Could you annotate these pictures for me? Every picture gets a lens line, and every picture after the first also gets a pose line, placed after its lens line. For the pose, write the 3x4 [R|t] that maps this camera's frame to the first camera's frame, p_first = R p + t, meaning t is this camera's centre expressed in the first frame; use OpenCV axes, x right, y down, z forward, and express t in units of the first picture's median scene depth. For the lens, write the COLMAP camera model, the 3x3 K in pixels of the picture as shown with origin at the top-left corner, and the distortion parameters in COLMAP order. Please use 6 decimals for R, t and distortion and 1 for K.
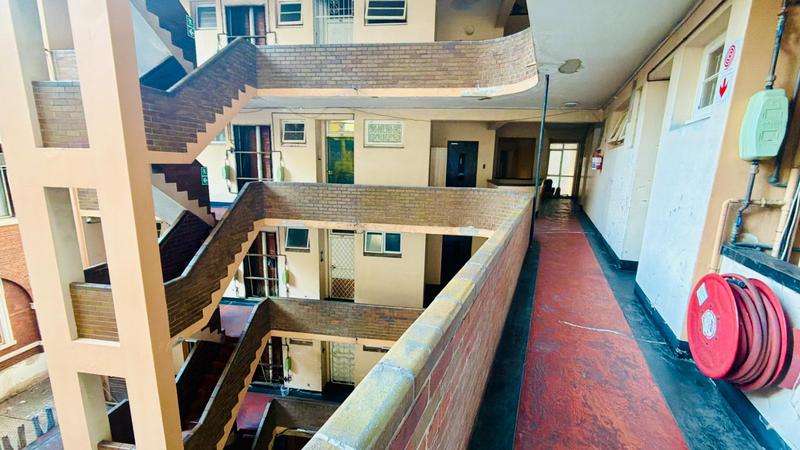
lens RADIAL K [[318.0, 0, 399.7], [0, 318.0, 224.5], [0, 0, 1]] dist [0.002993, 0.000066]
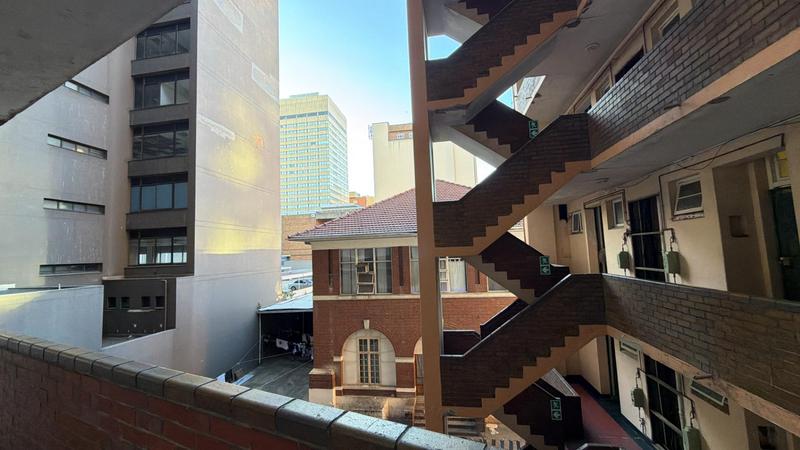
lens RADIAL K [[318.0, 0, 399.5], [0, 318.0, 224.3], [0, 0, 1]] dist [0.002993, 0.000066]
pose [[-0.033588, -0.106486, -0.993747, 0.302203], [-0.147896, 0.983891, -0.100431, -0.091583], [0.988432, 0.143597, -0.048796, 0.483905]]
